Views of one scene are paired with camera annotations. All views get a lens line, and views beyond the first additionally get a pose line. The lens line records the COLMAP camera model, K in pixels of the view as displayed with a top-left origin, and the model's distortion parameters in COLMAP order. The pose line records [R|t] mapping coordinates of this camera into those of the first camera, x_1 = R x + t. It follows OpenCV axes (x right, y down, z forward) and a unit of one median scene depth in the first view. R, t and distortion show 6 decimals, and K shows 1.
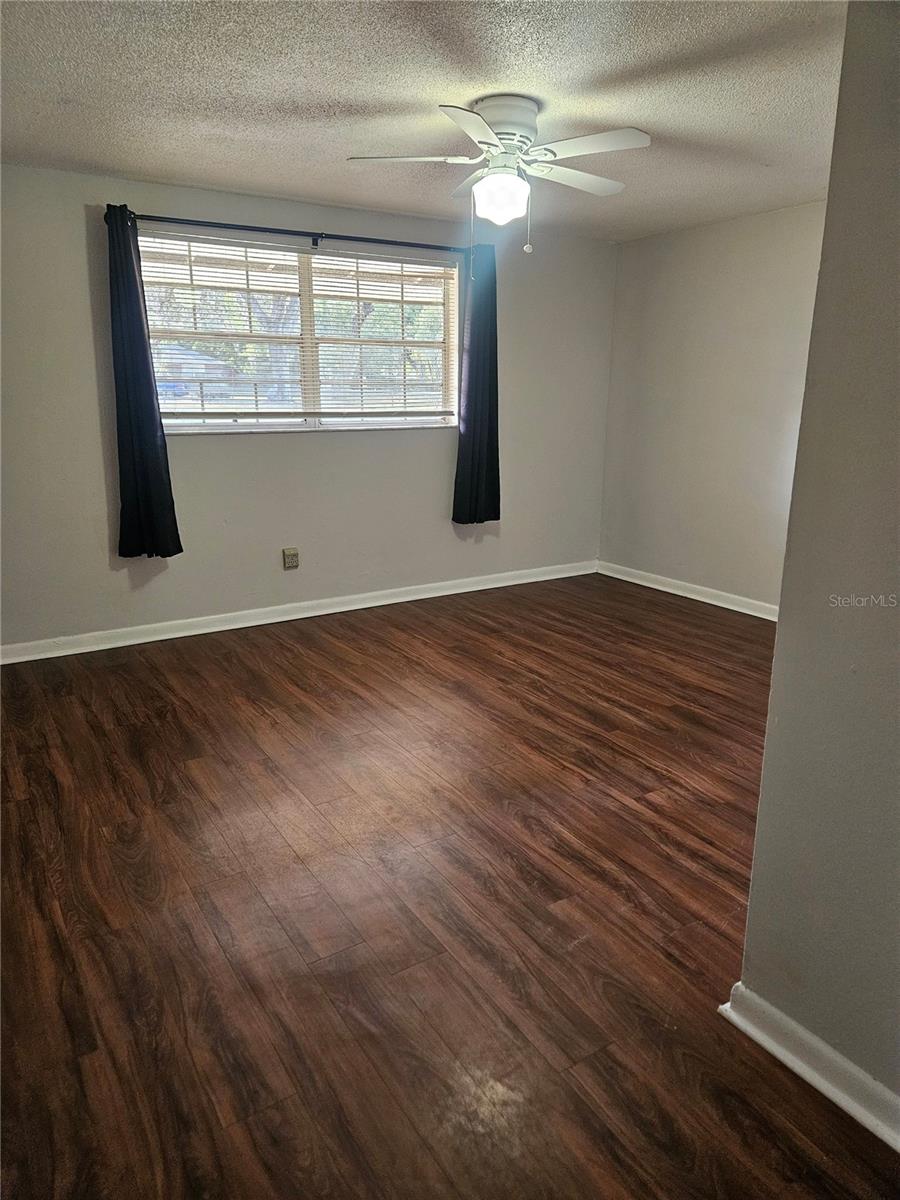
lens RADIAL K [[813.4, 0, 450.0], [0, 813.4, 600.0], [0, 0, 1]] dist [0.099842, -0.076155]
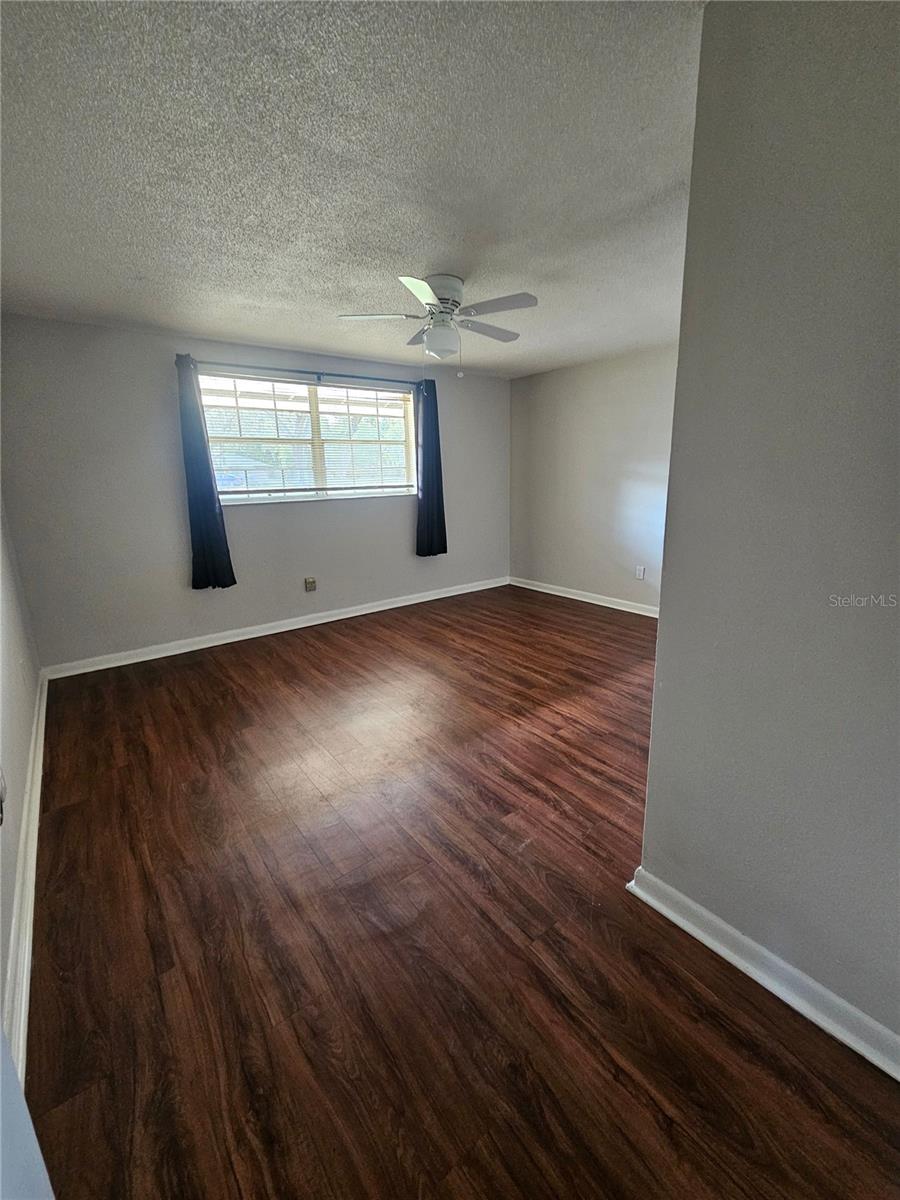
lens RADIAL K [[501.0, 0, 450.0], [0, 501.0, 600.0], [0, 0, 1]] dist [0.000770, 0.000209]
pose [[0.996292, -0.047803, 0.071529, -0.012999], [0.048382, 0.998809, -0.006378, -0.006904], [-0.071139, 0.009815, 0.997418, 0.118115]]
